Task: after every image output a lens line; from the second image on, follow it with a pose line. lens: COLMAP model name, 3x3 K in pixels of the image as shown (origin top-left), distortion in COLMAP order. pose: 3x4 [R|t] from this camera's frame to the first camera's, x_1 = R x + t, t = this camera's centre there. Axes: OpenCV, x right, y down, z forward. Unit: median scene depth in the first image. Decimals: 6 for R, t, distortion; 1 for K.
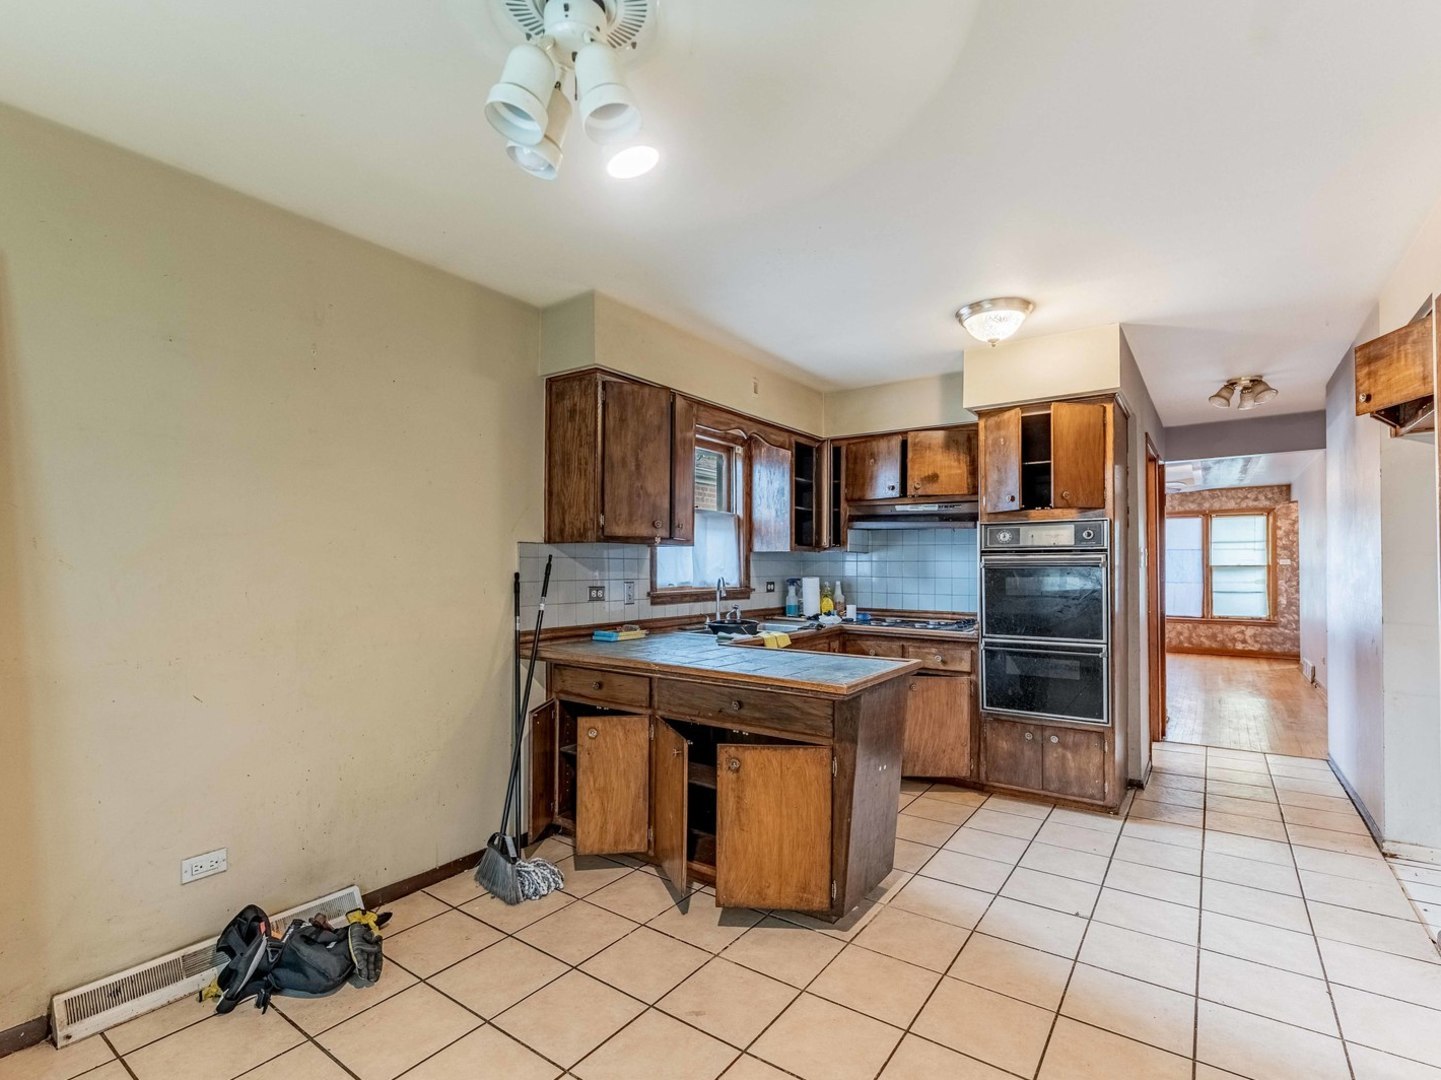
lens RADIAL K [[670.2, 0, 721.1], [0, 670.2, 555.3], [0, 0, 1]] dist [0.000080, 0.000221]
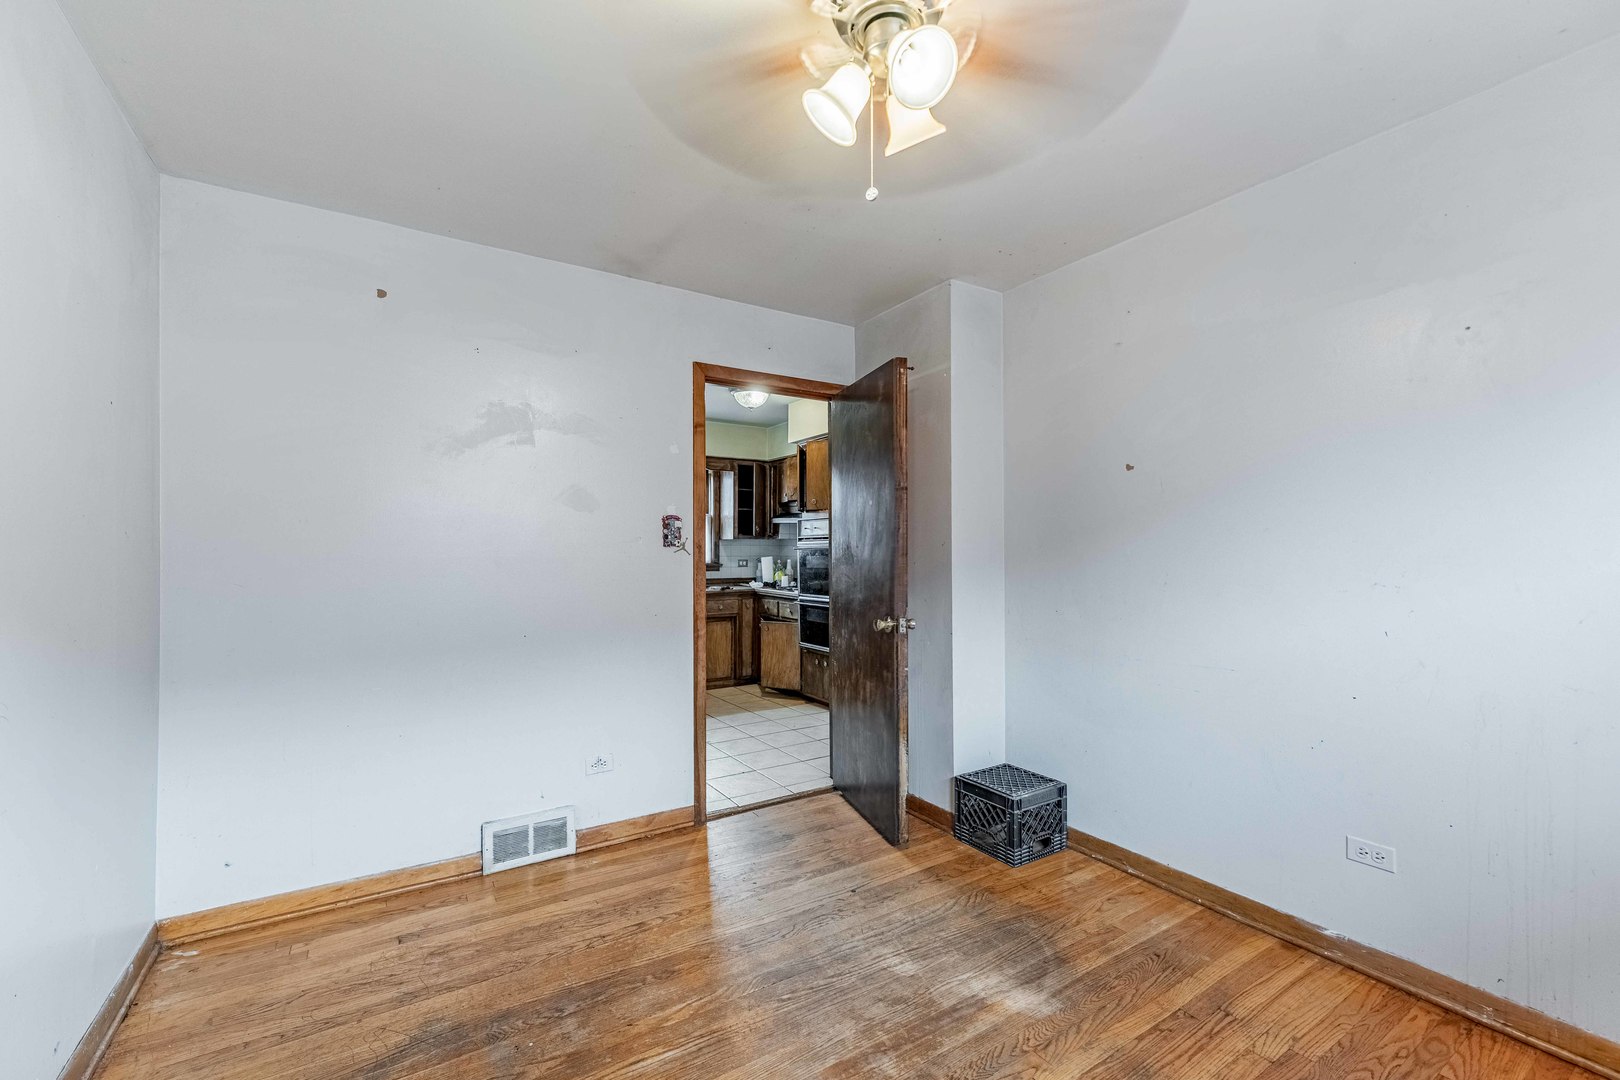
lens RADIAL K [[674.0, 0, 811.1], [0, 674.0, 546.9], [0, 0, 1]] dist [0.003300, 0.000340]
pose [[0.923389, -0.005681, -0.383823, 0.875691], [0.011014, 0.999871, 0.011697, -0.003682], [0.383707, -0.015028, 0.923333, -0.329737]]
